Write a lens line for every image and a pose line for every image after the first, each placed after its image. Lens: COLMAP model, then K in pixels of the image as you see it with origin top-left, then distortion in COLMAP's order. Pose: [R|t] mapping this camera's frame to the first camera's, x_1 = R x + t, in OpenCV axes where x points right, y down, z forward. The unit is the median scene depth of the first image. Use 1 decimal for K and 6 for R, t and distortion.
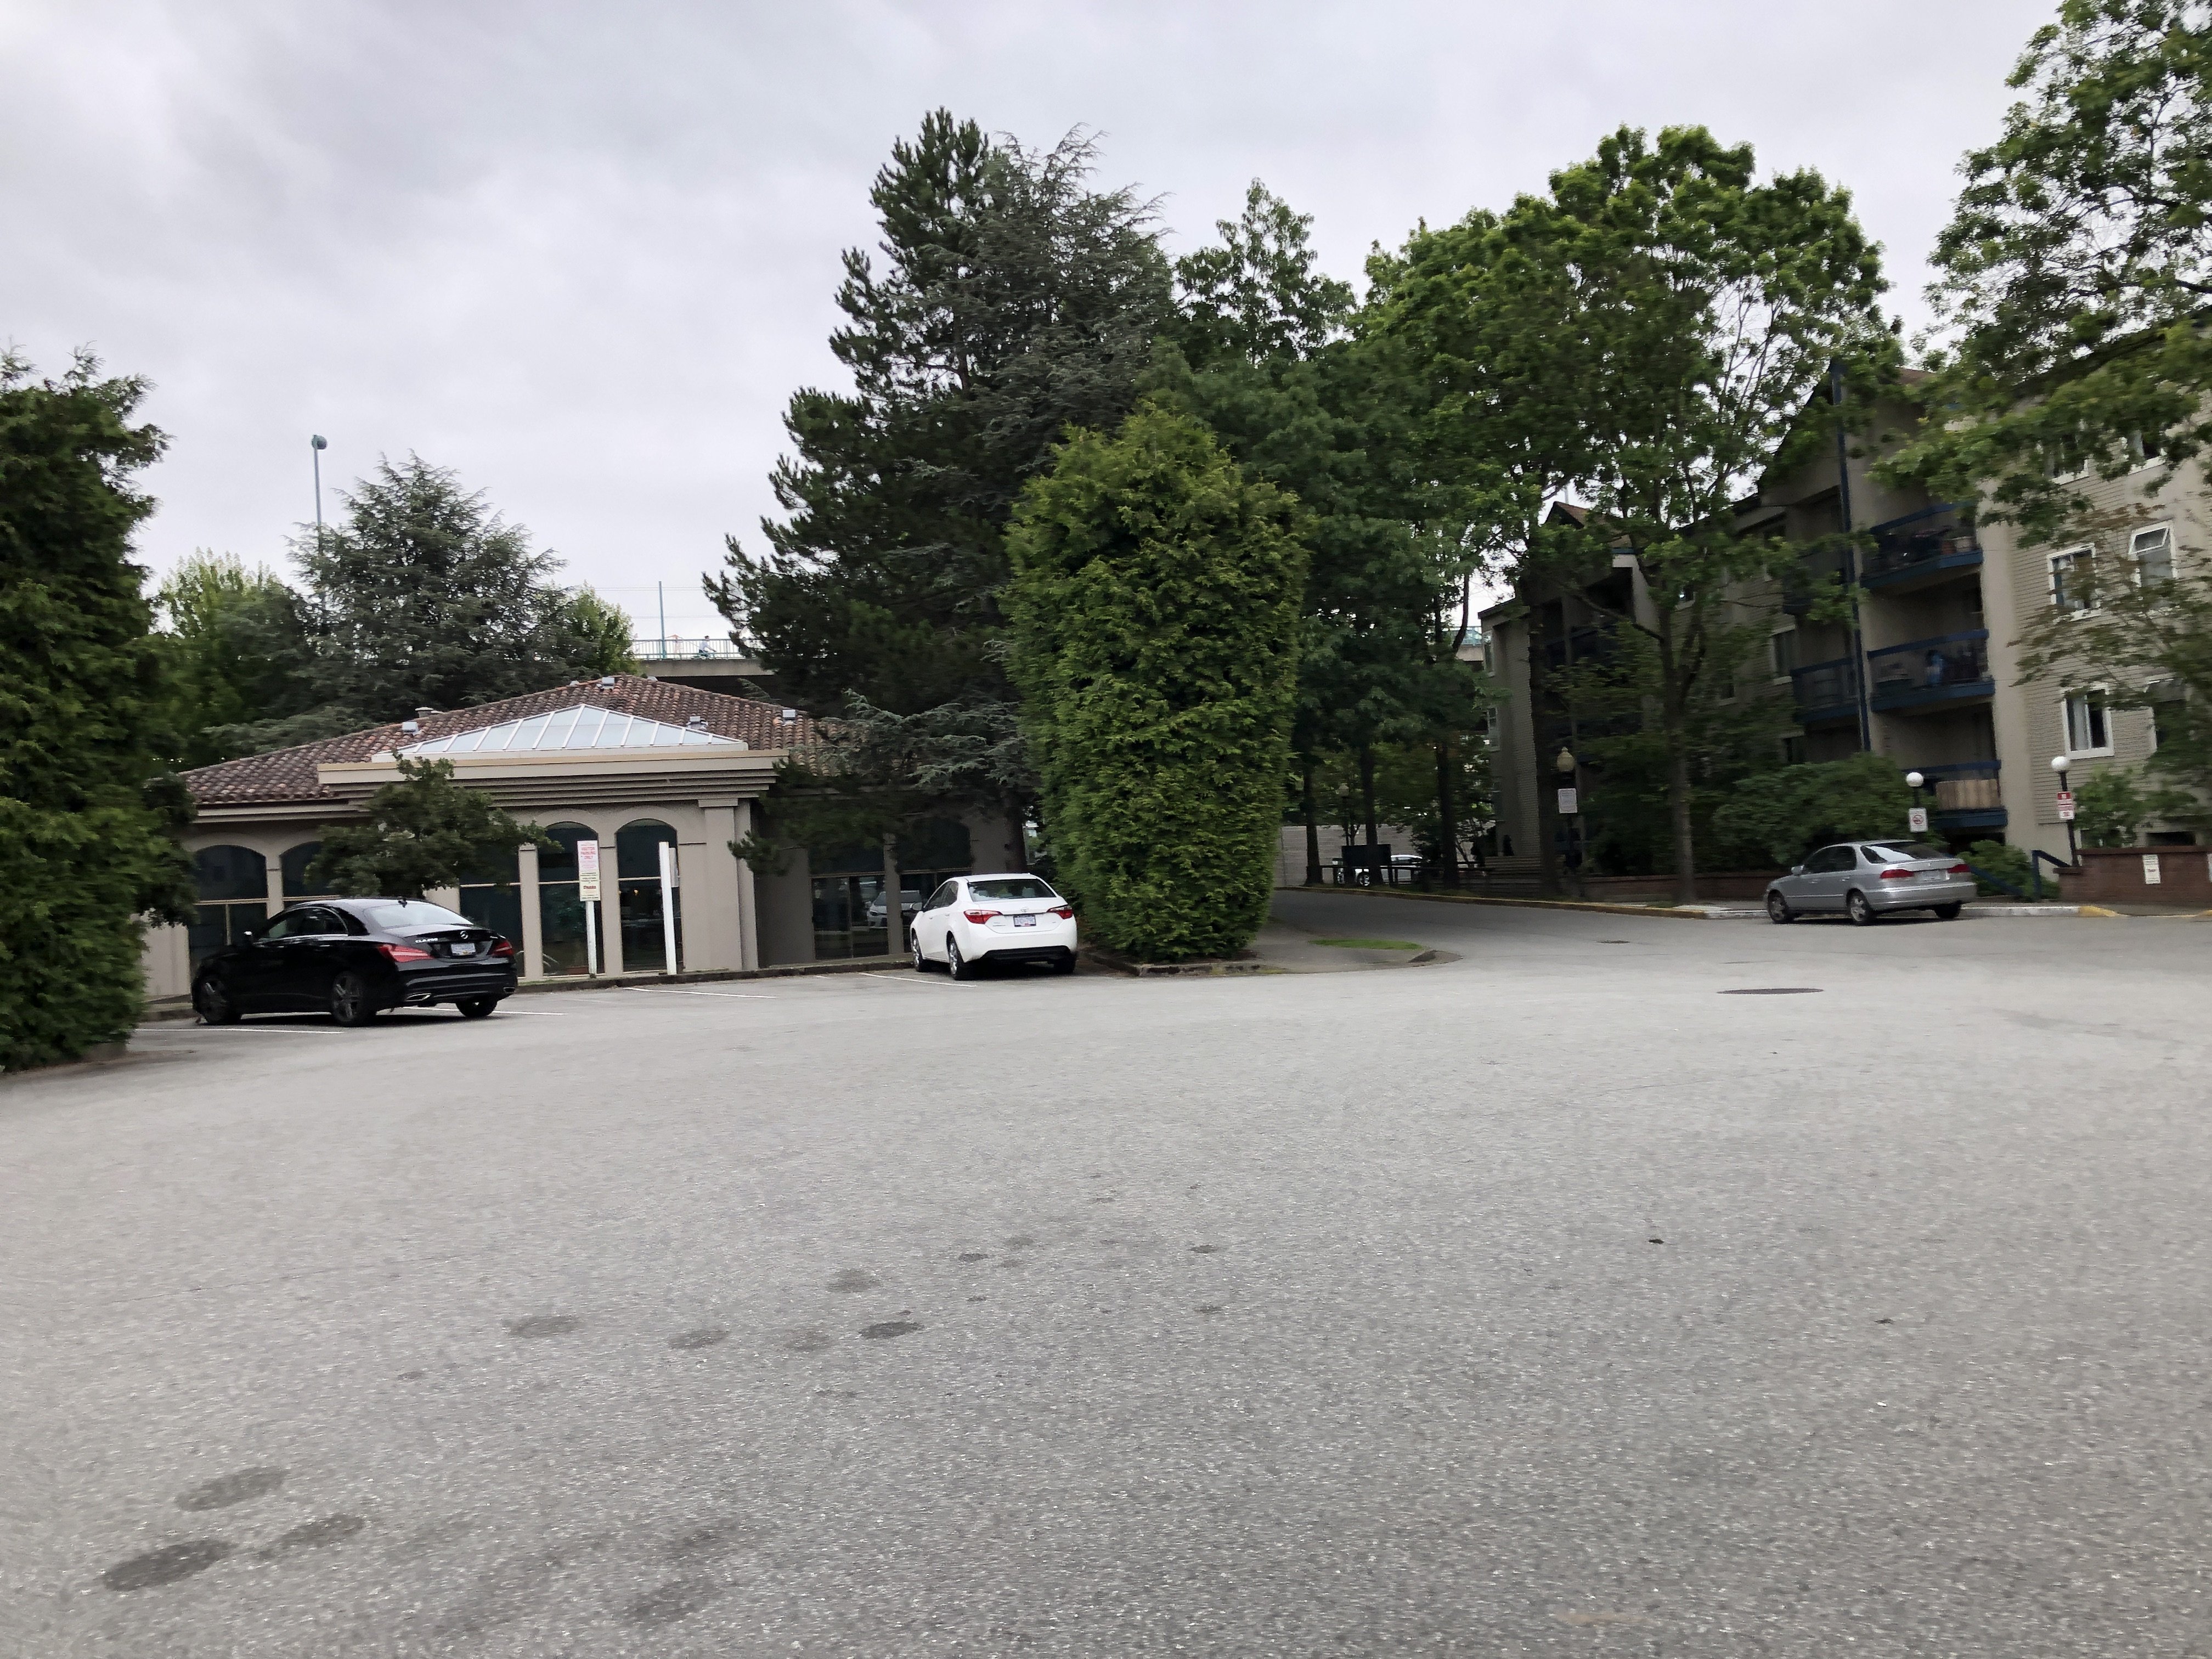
lens RADIAL K [[1803.6, 0, 1113.8], [0, 1803.6, 845.4], [0, 0, 1]] dist [0.014190, -0.000524]
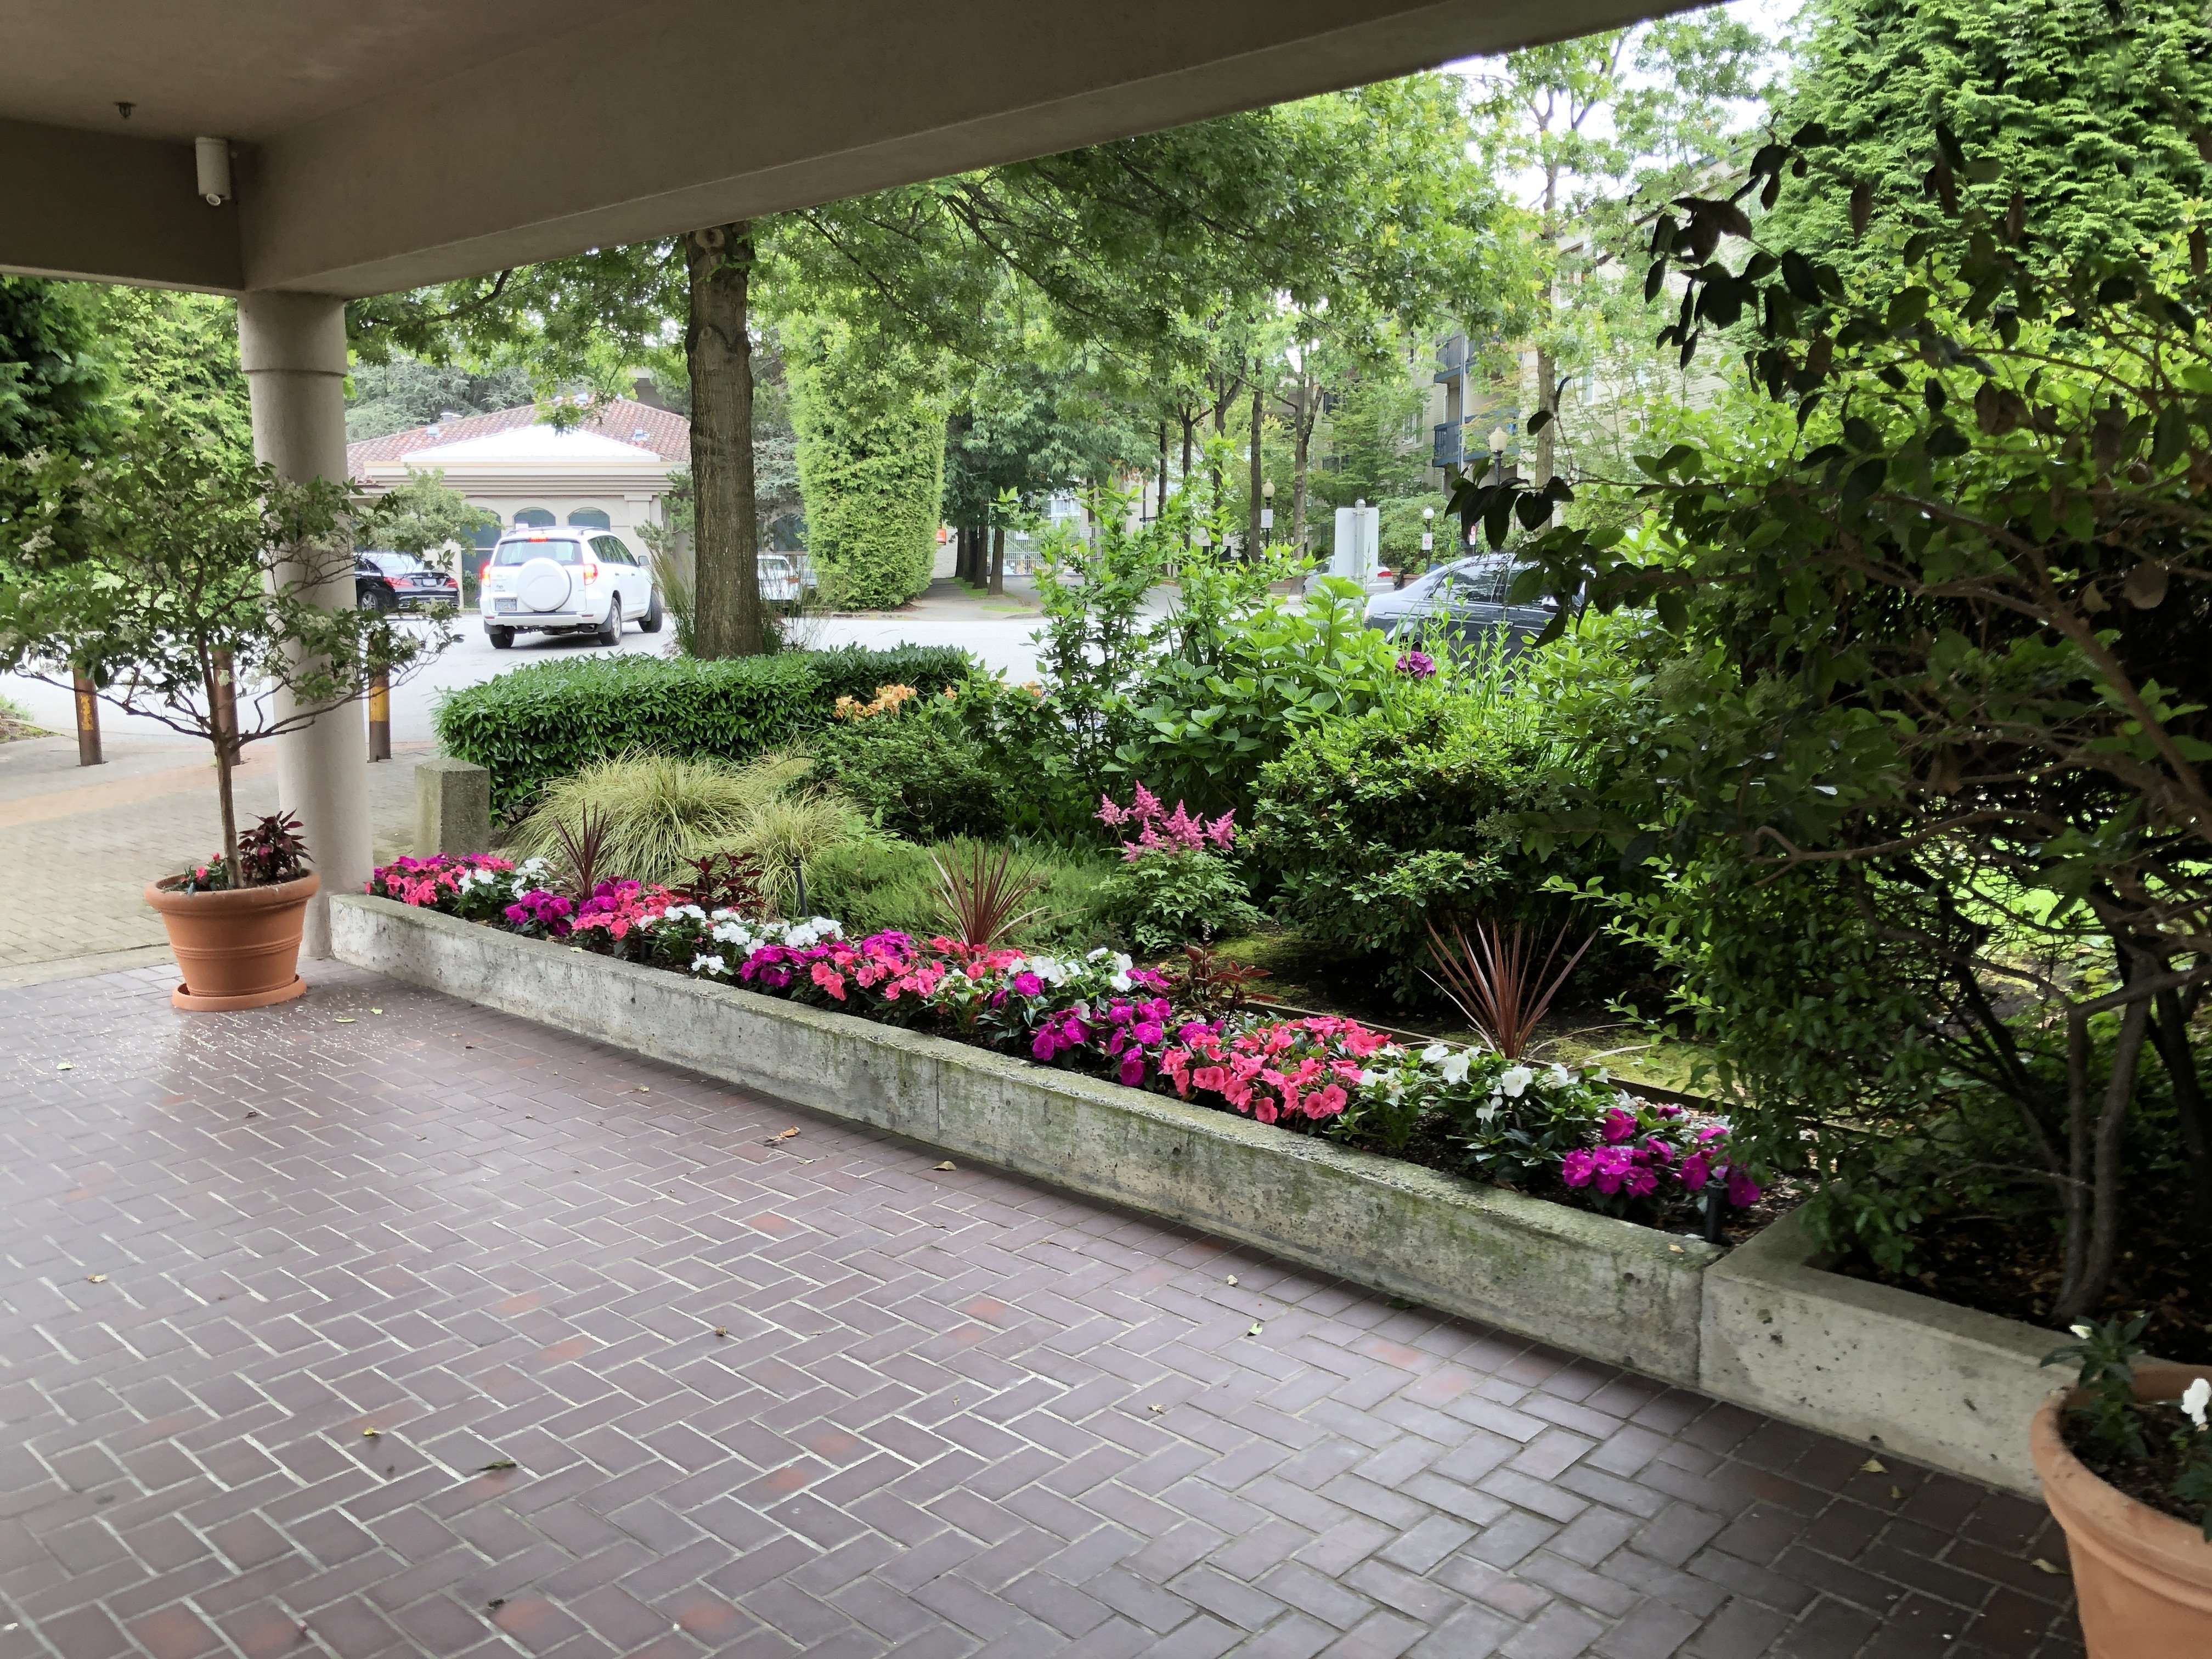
lens RADIAL K [[1803.6, 0, 1087.0], [0, 1803.6, 821.8], [0, 0, 1]] dist [0.014190, -0.000524]
pose [[0.997942, 0.046921, -0.043700, 0.340019], [-0.039442, 0.986559, 0.158574, -0.018498], [0.050553, -0.156524, 0.986380, -0.704938]]
